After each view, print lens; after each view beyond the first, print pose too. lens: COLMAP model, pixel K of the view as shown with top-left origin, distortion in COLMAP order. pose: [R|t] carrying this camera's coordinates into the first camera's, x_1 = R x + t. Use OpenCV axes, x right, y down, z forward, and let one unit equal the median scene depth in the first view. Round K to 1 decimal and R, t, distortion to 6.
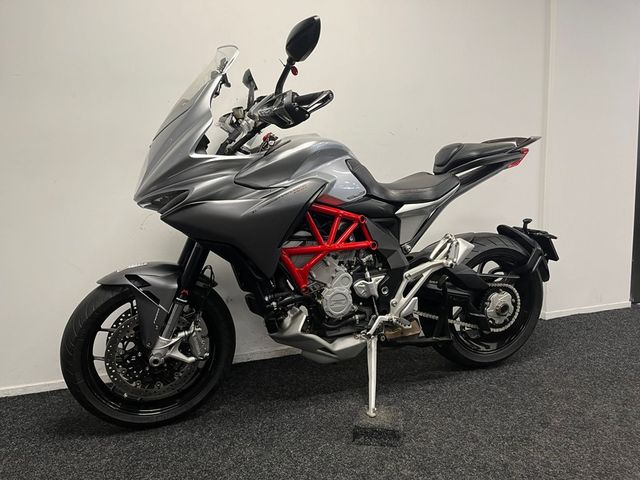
lens RADIAL K [[489.0, 0, 326.2], [0, 489.0, 240.0], [0, 0, 1]] dist [0.045059, -0.056500]
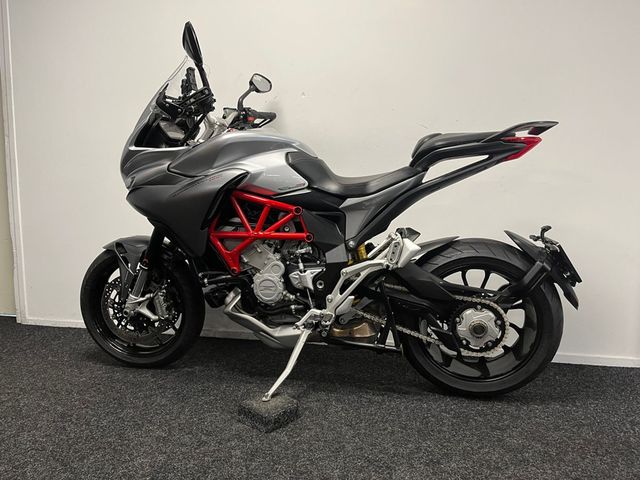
lens RADIAL K [[489.0, 0, 320.1], [0, 489.0, 241.8], [0, 0, 1]] dist [0.045059, -0.056500]
pose [[0.842068, 0.078630, -0.533609, 0.675973], [-0.086019, 0.996232, 0.011057, 0.007252], [0.532468, 0.036590, 0.845659, 0.174021]]
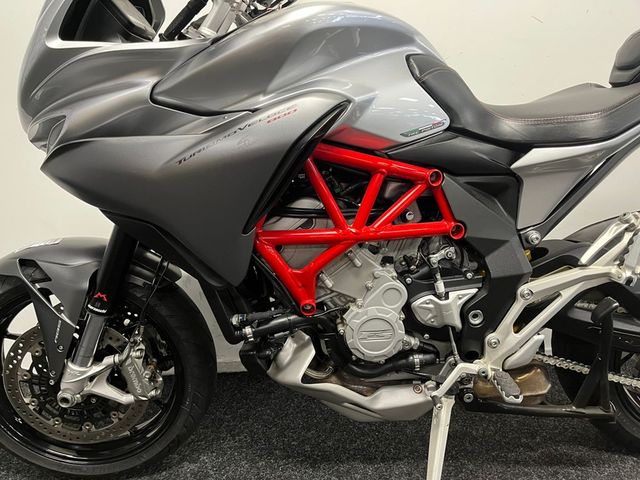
lens RADIAL K [[489.0, 0, 316.5], [0, 489.0, 242.0], [0, 0, 1]] dist [0.045059, -0.056500]
pose [[0.948067, 0.074580, -0.309205, 0.122064], [-0.033695, 0.990201, 0.135521, -0.042558], [0.316282, -0.118064, 0.941290, 0.494517]]
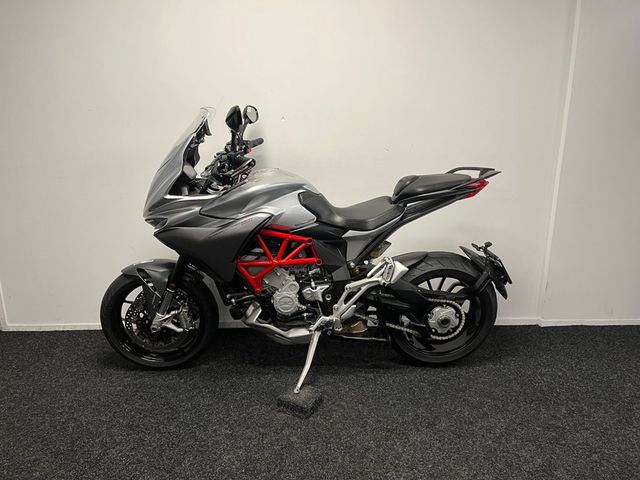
lens RADIAL K [[489.0, 0, 319.9], [0, 489.0, 236.9], [0, 0, 1]] dist [0.045059, -0.056500]
pose [[0.950572, 0.100597, -0.293758, 0.477301], [-0.061691, 0.988390, 0.138848, -0.234050], [0.304316, -0.113863, 0.945742, -0.178793]]
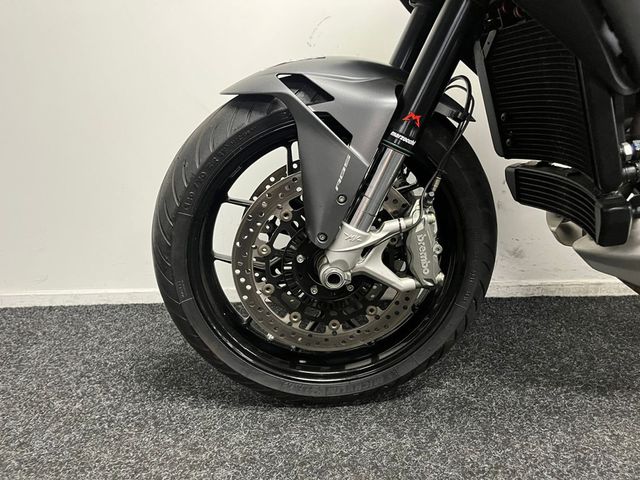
lens RADIAL K [[489.0, 0, 317.6], [0, 489.0, 239.0], [0, 0, 1]] dist [0.045059, -0.056500]
pose [[0.949059, 0.093658, -0.300859, -0.212953], [-0.051828, 0.988199, 0.144139, 0.137387], [0.310808, -0.121204, 0.942713, 0.537403]]
